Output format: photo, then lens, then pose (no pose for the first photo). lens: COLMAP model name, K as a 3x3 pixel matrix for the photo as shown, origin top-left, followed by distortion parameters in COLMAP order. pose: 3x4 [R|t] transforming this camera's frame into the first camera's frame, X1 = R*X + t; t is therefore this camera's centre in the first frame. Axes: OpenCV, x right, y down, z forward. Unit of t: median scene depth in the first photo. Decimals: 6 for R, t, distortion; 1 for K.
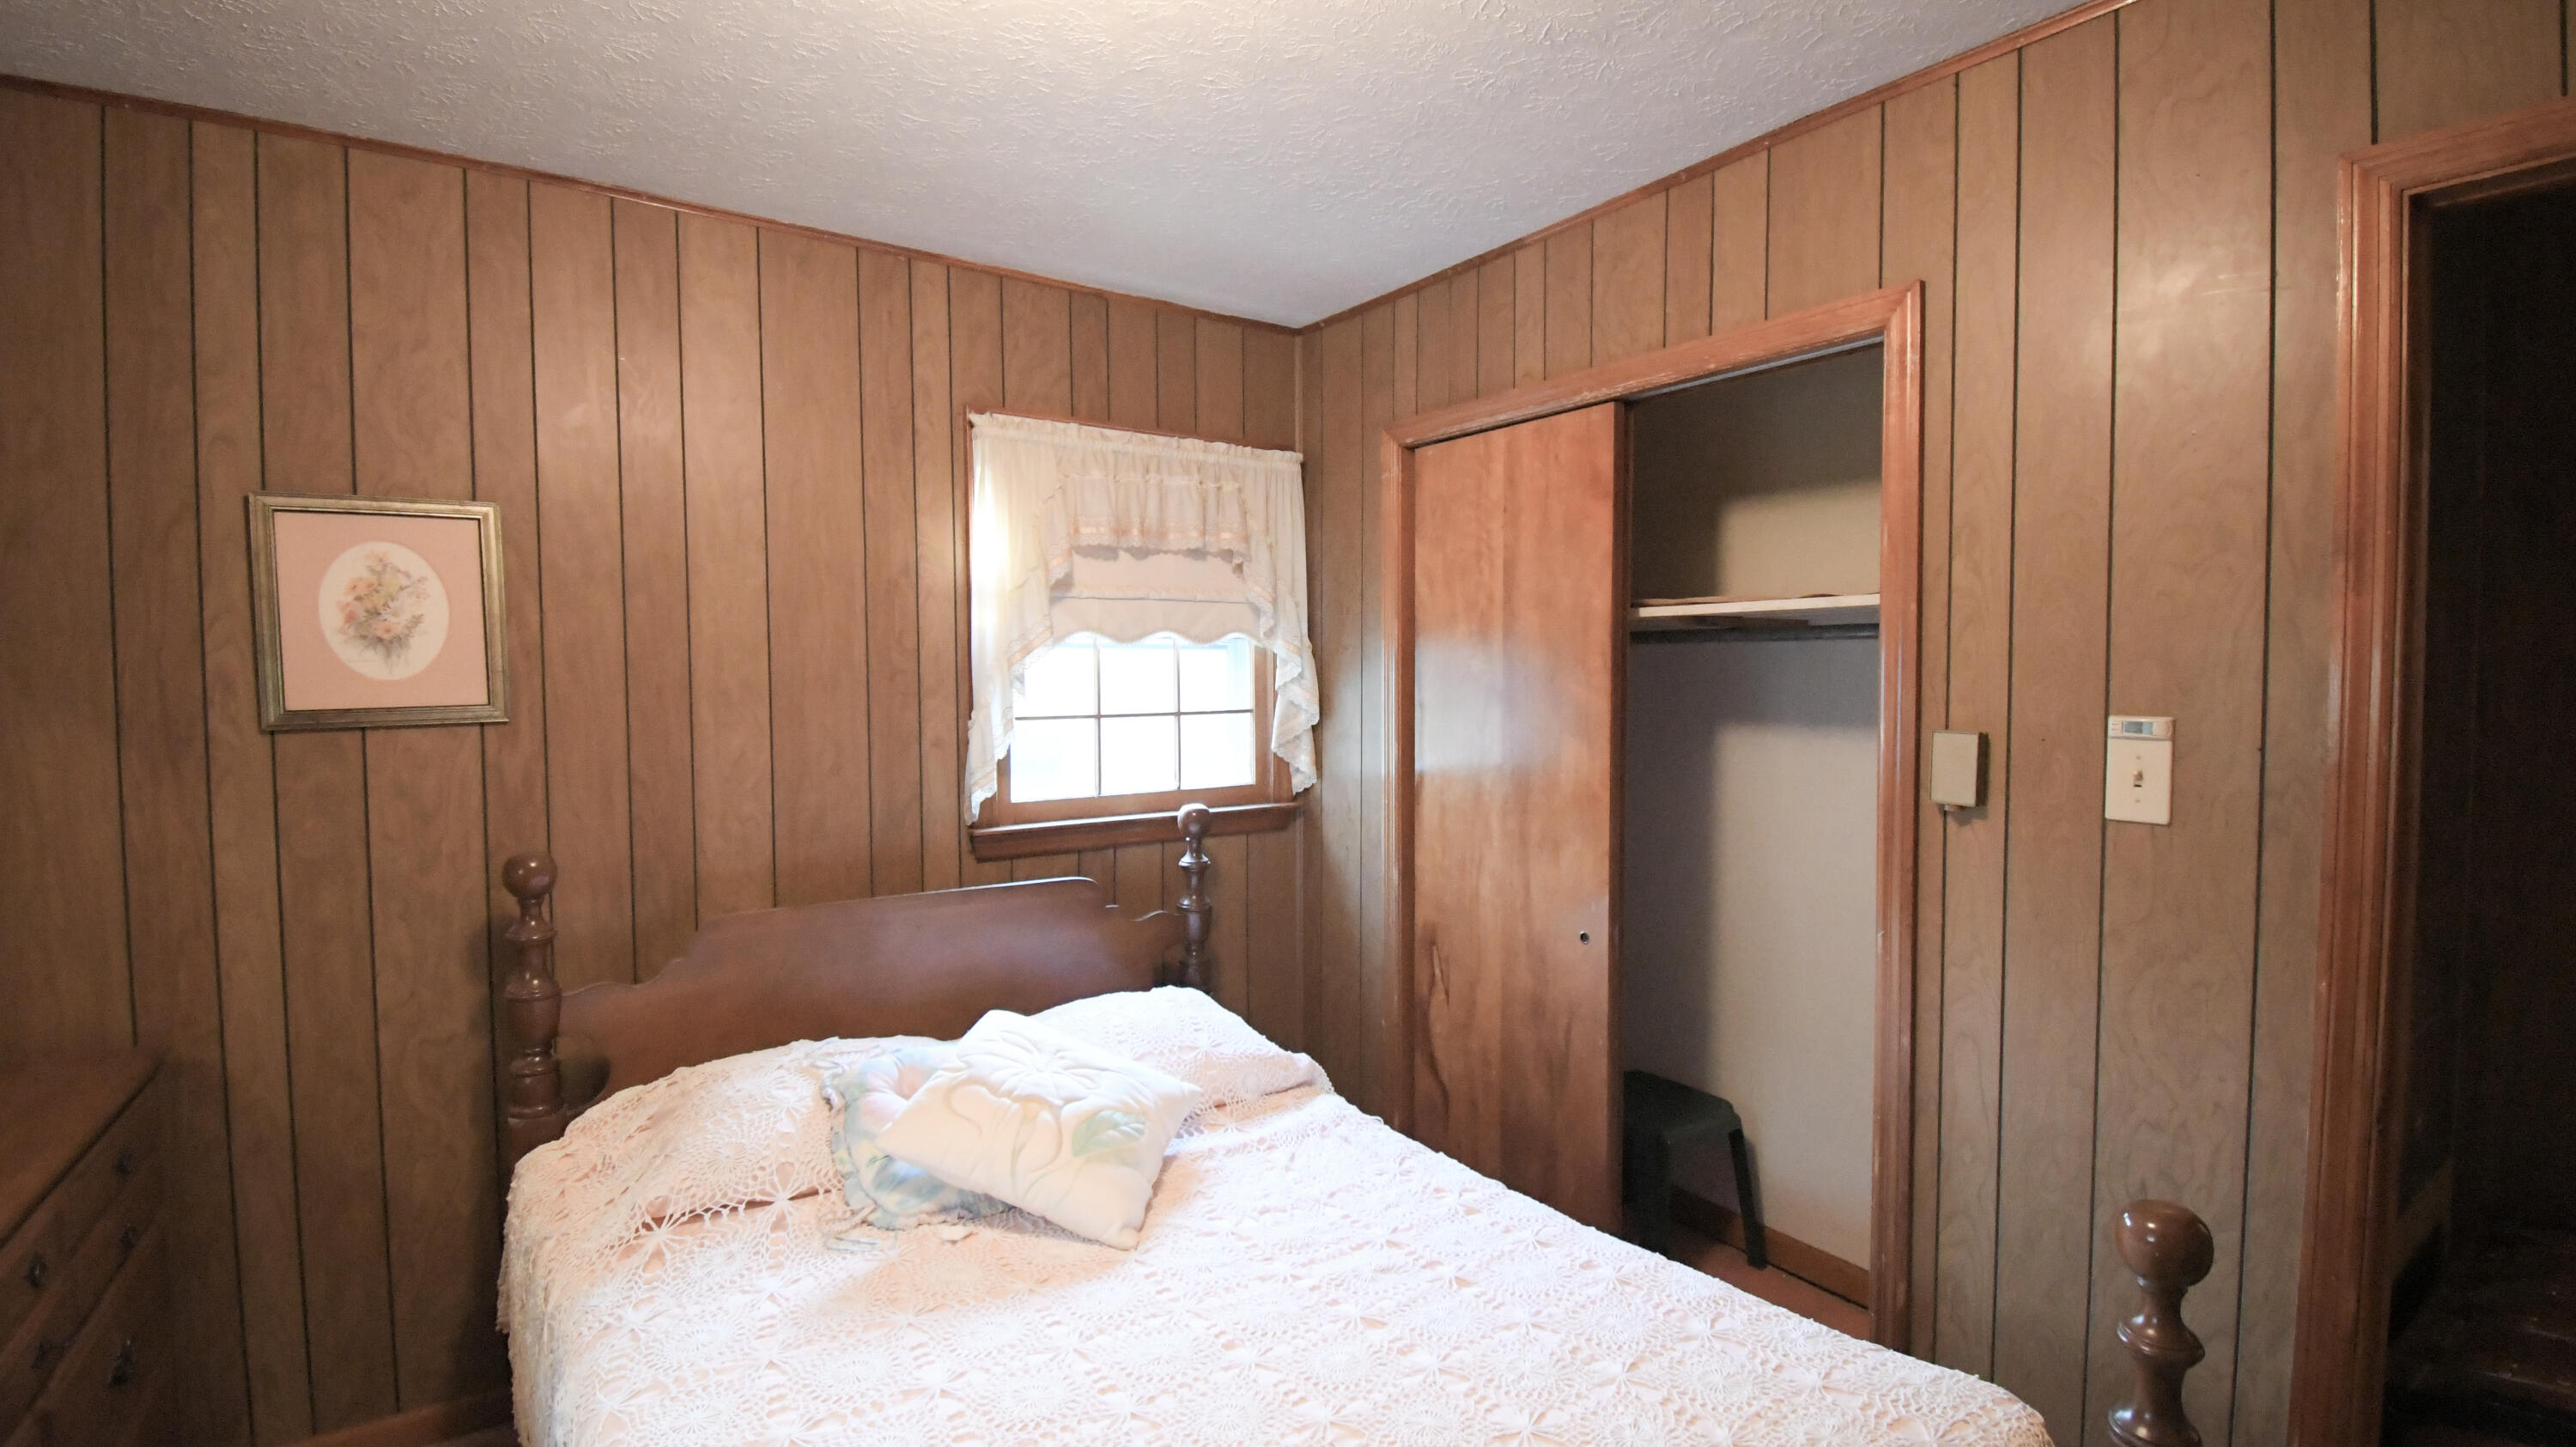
lens RADIAL K [[1127.5, 0, 1272.1], [0, 1127.5, 720.5], [0, 0, 1]] dist [0.022478, -0.029091]
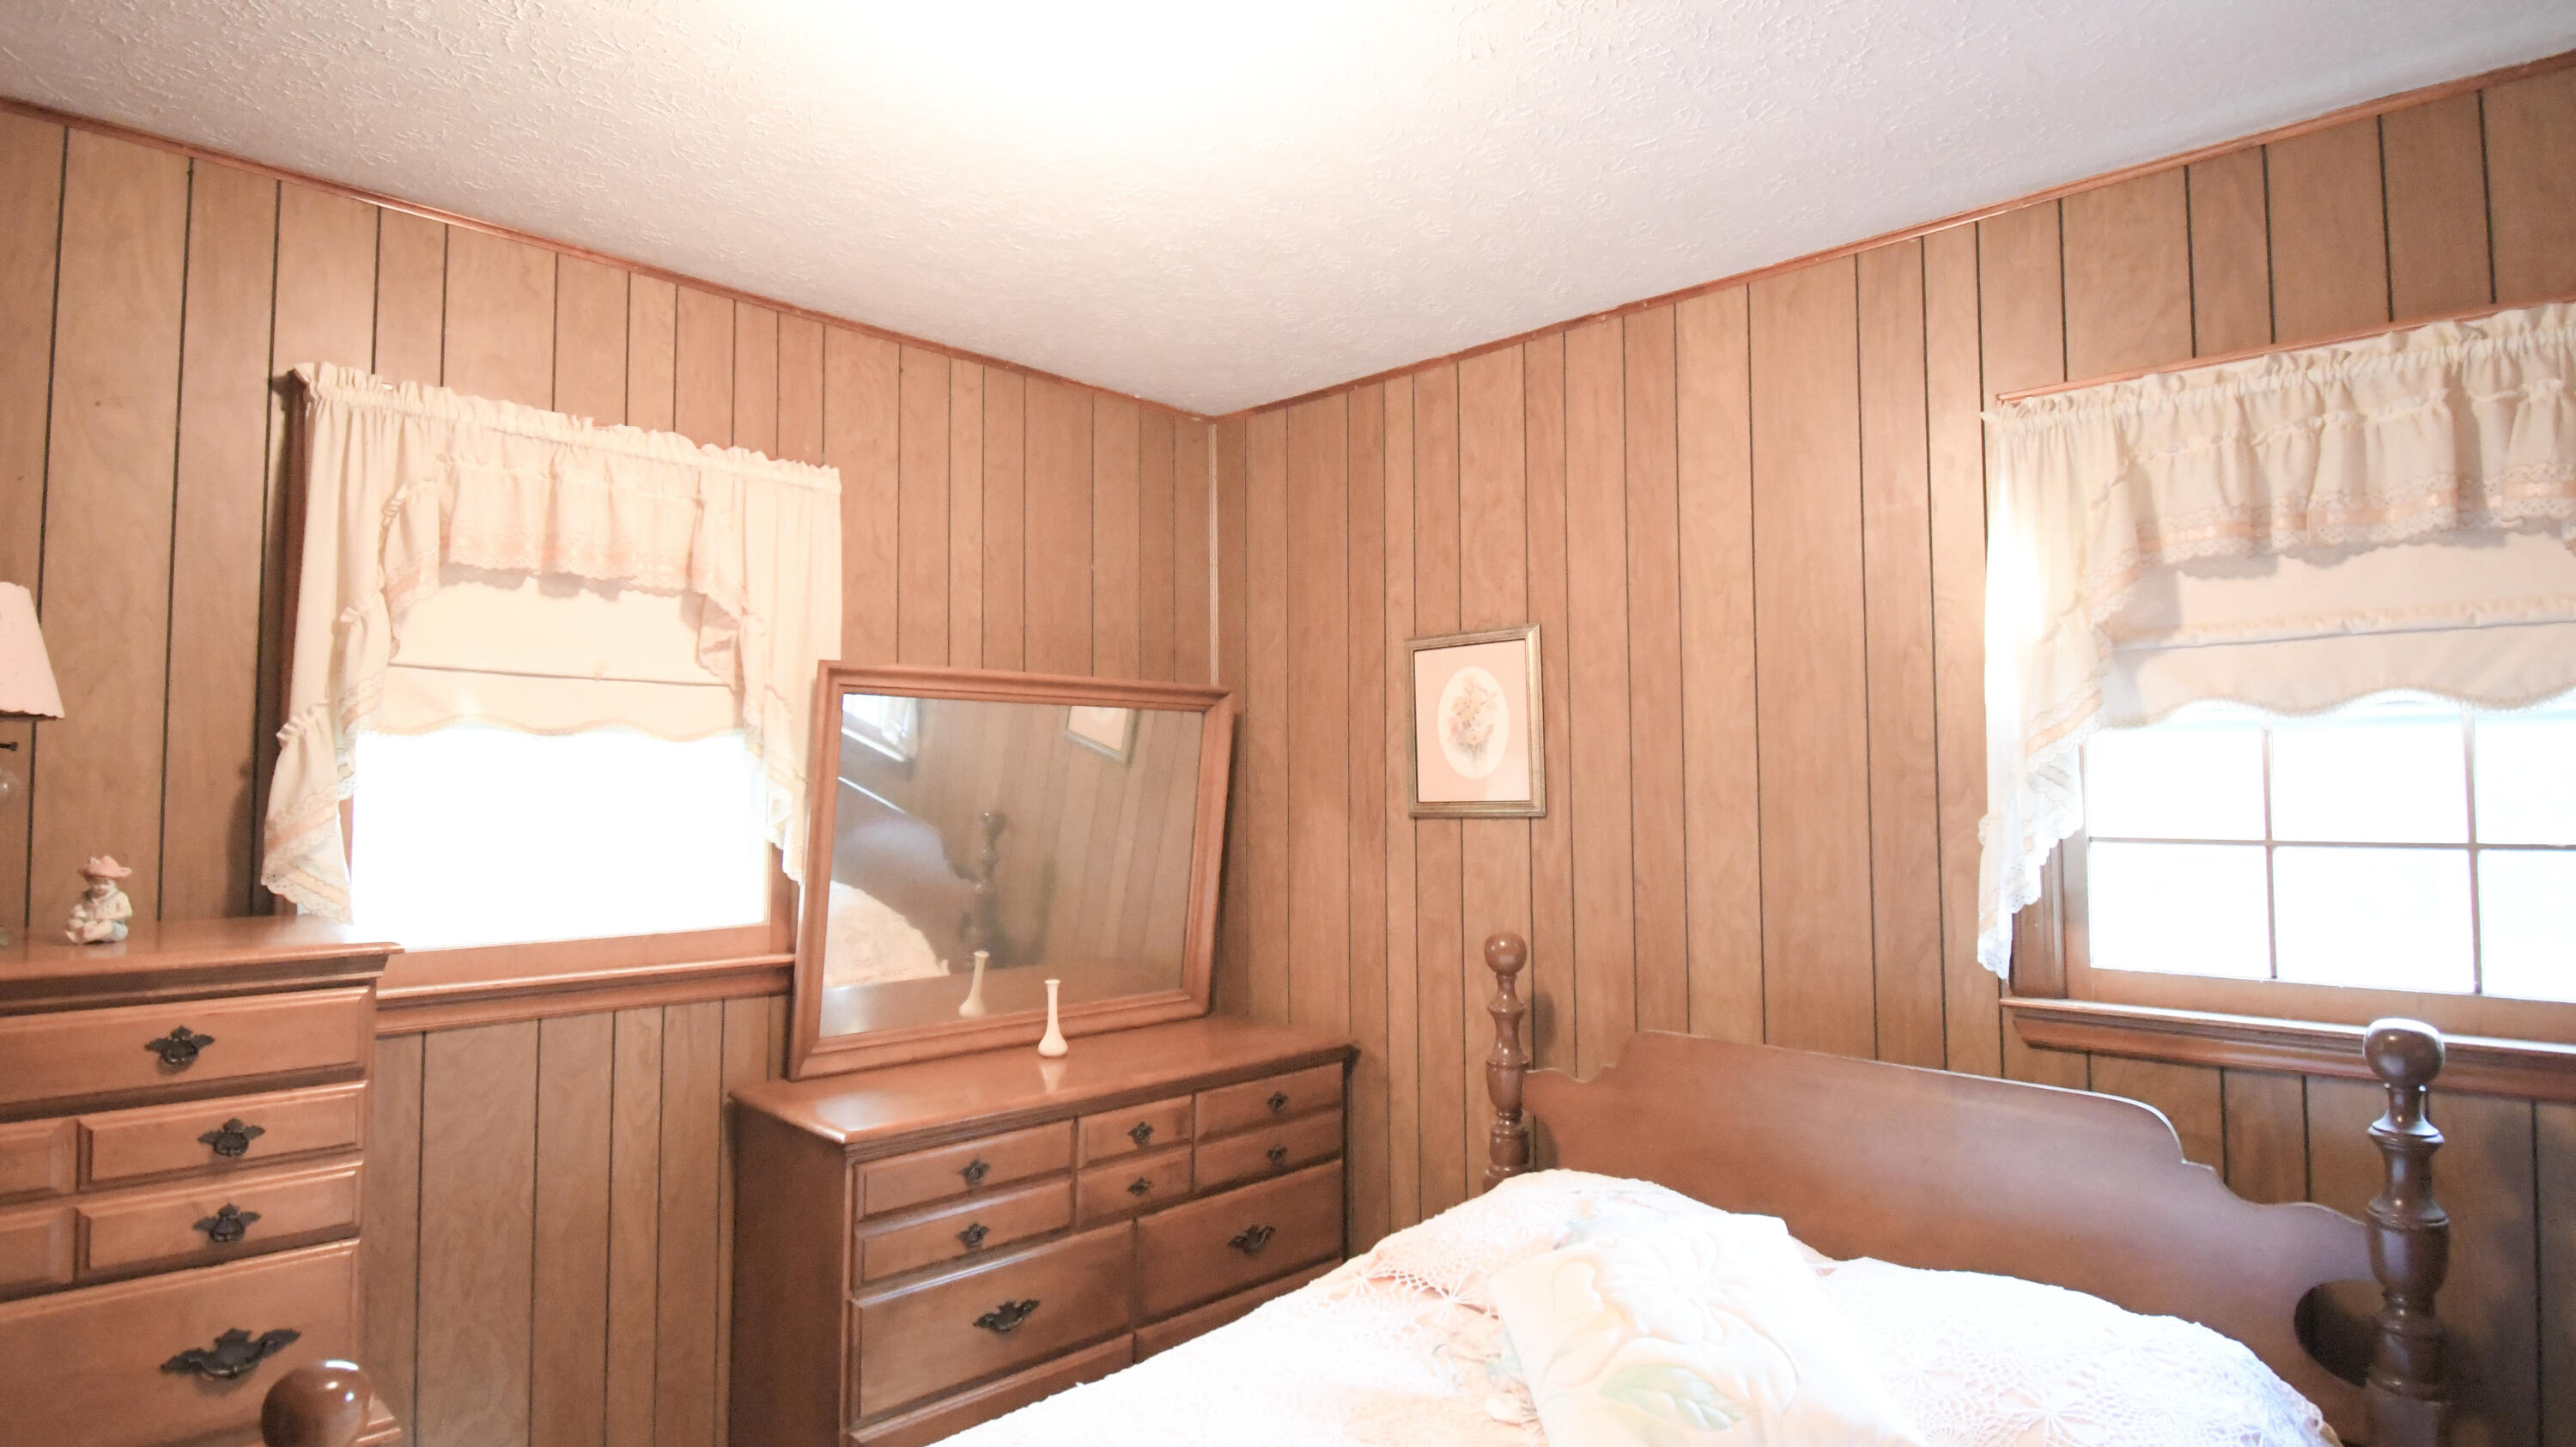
lens RADIAL K [[1368.2, 0, 1288.0], [0, 1368.2, 723.5], [0, 0, 1]] dist [-0.029733, -0.000726]
pose [[0.180962, -0.040128, -0.982671, 0.562980], [-0.041542, 0.997964, -0.048403, -0.013541], [0.982612, 0.049581, 0.178927, 0.475933]]
